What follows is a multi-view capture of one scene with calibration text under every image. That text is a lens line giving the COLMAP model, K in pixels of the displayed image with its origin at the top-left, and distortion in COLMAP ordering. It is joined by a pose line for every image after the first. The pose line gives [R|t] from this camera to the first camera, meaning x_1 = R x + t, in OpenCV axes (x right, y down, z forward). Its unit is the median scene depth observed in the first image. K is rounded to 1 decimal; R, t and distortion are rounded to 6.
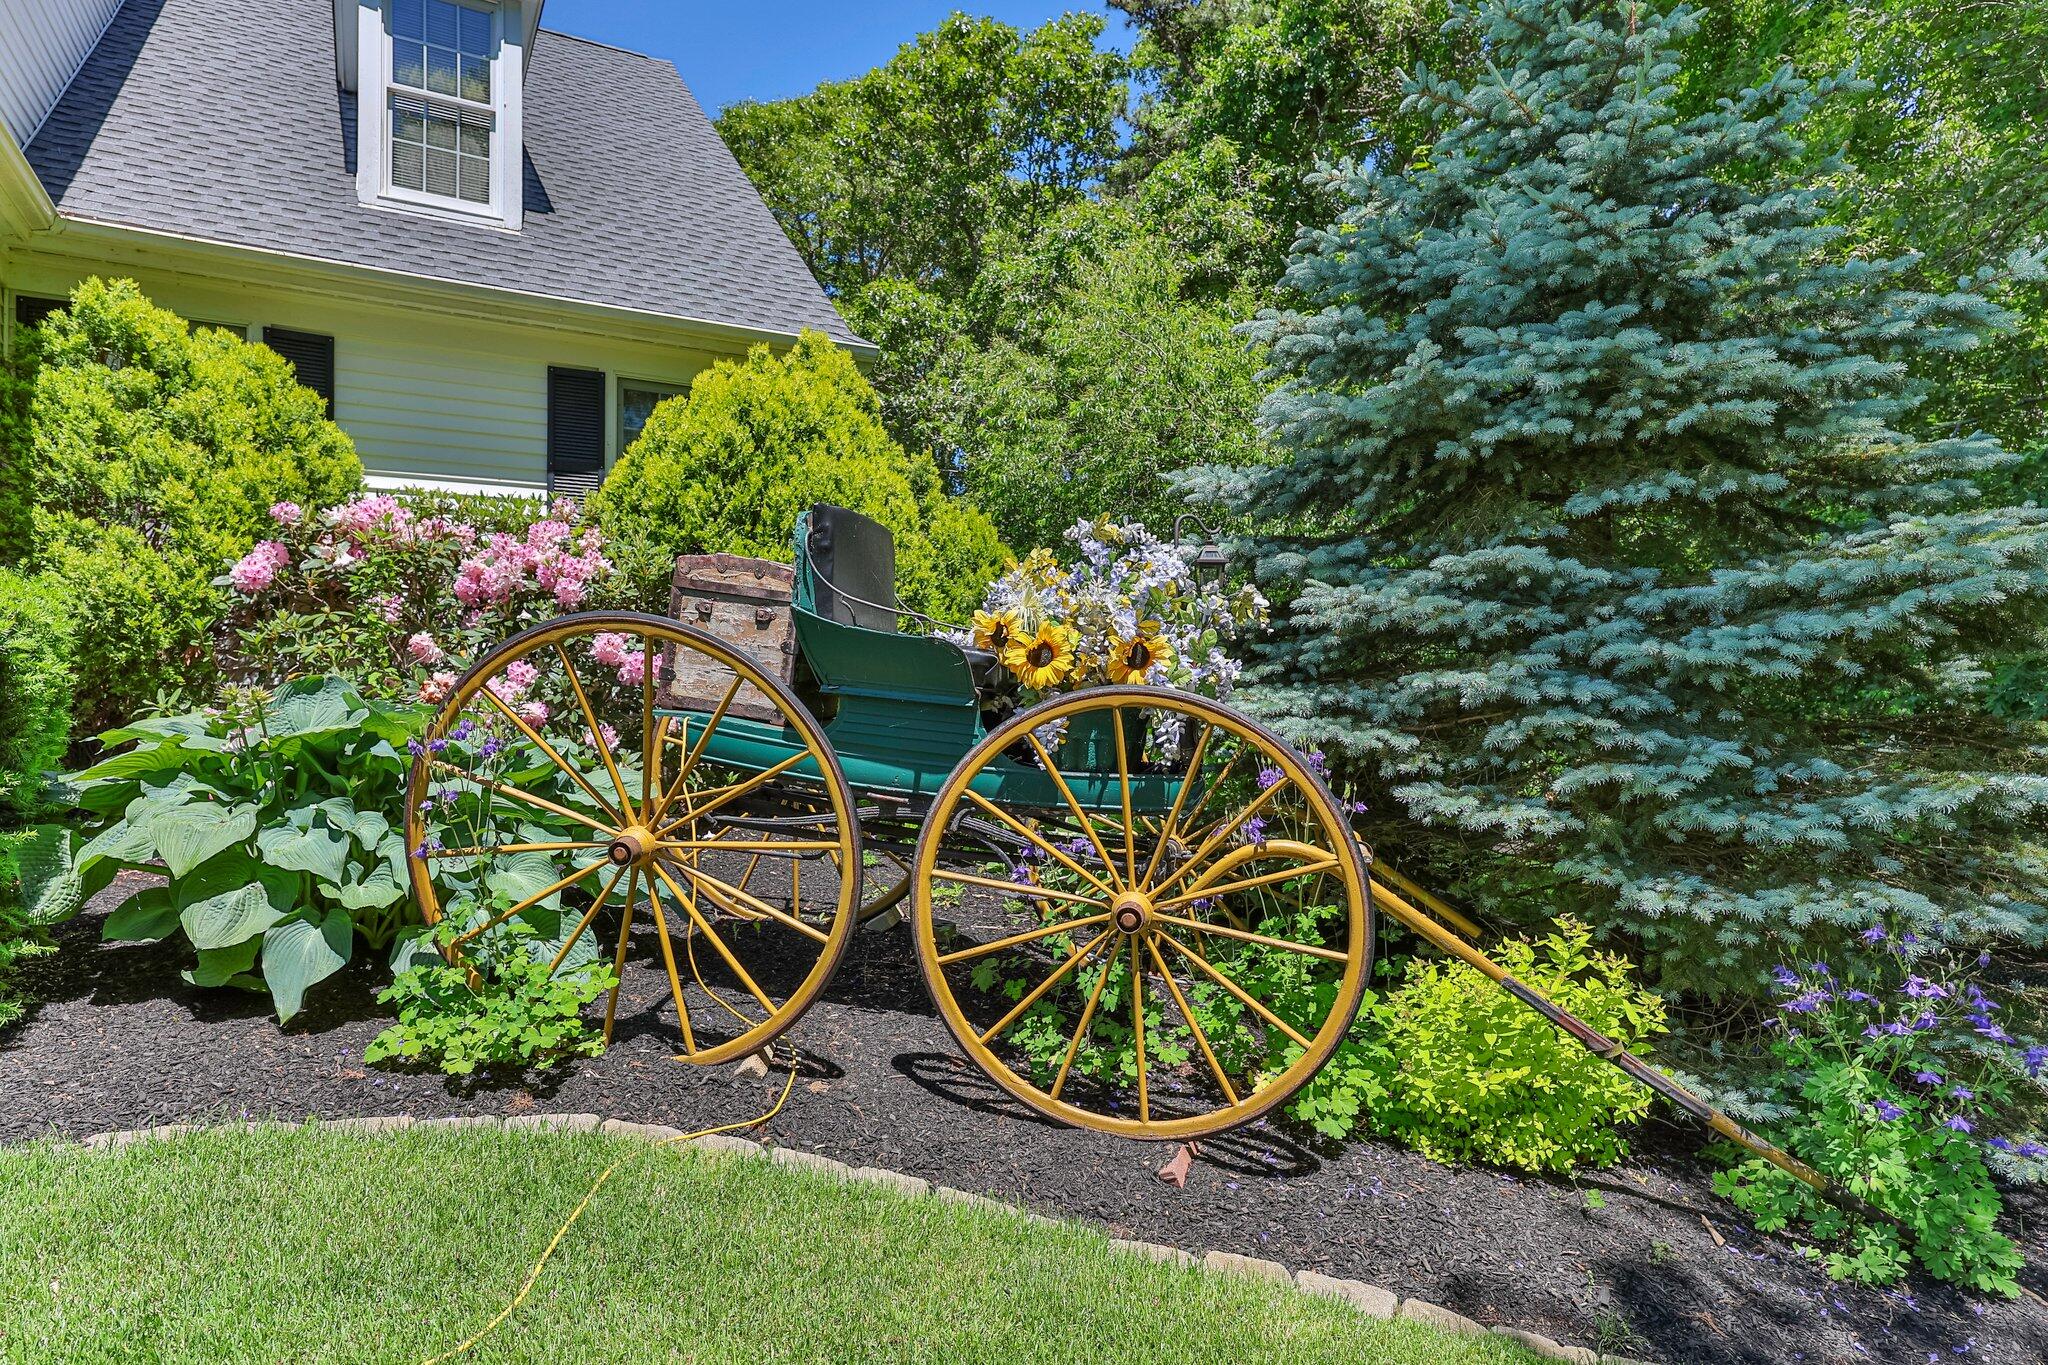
lens RADIAL K [[1062.1, 0, 1024.0], [0, 1062.1, 682.5], [0, 0, 1]] dist [0.000575, 0.000156]
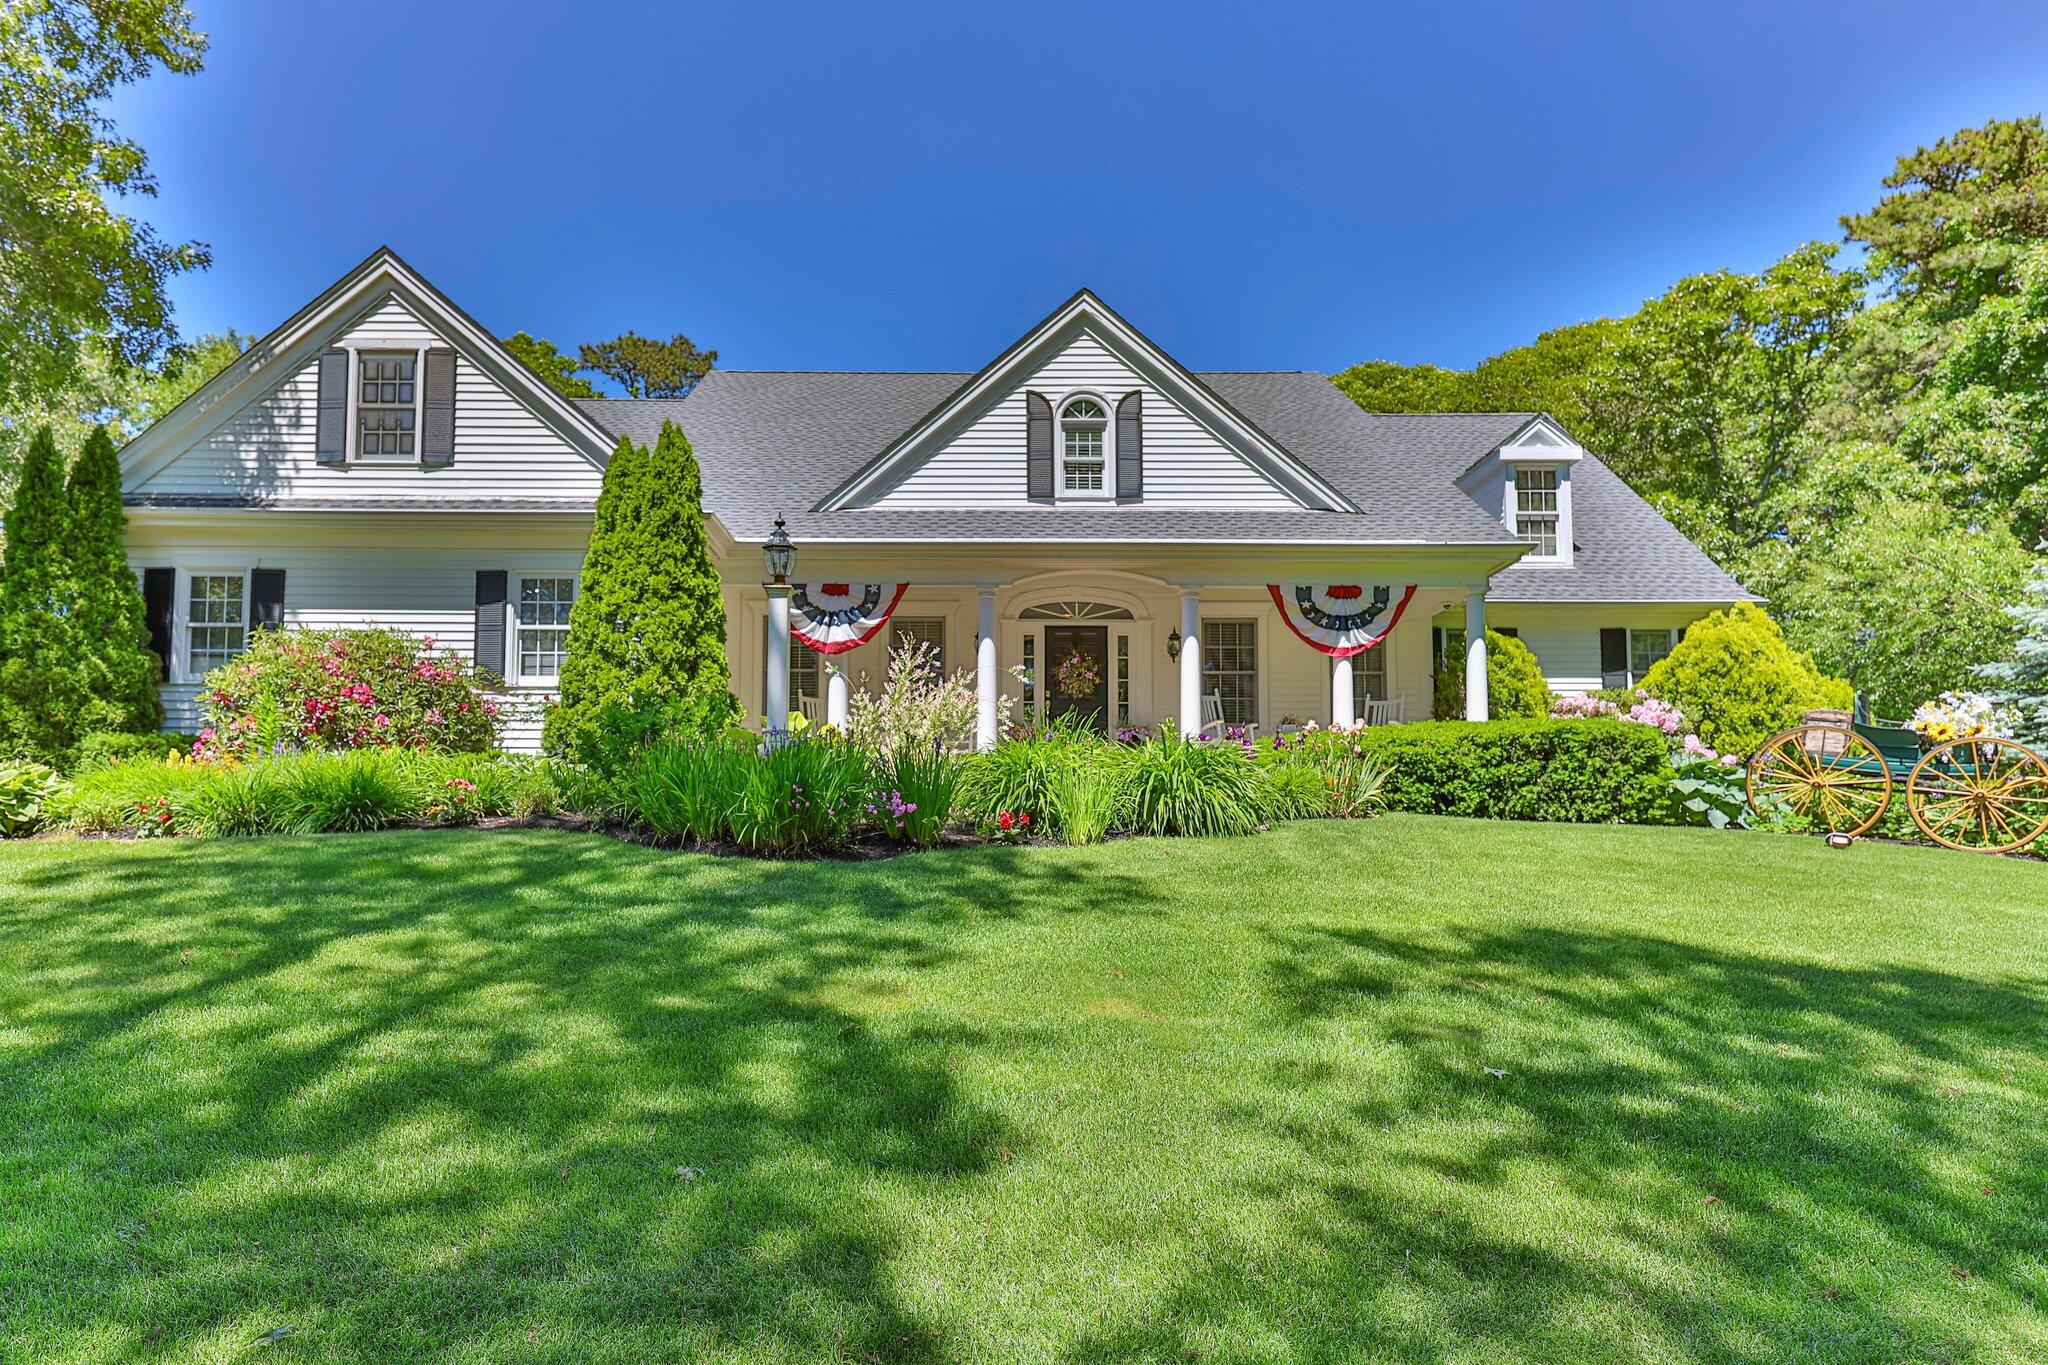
lens RADIAL K [[1189.2, 0, 1024.9], [0, 1189.2, 782.1], [0, 0, 1]] dist [0.028222, 0.000112]
pose [[0.886743, -0.031154, -0.461211, -0.429071], [0.007045, 0.998521, -0.053903, 0.172206], [0.462208, 0.044548, 0.885652, -2.040244]]
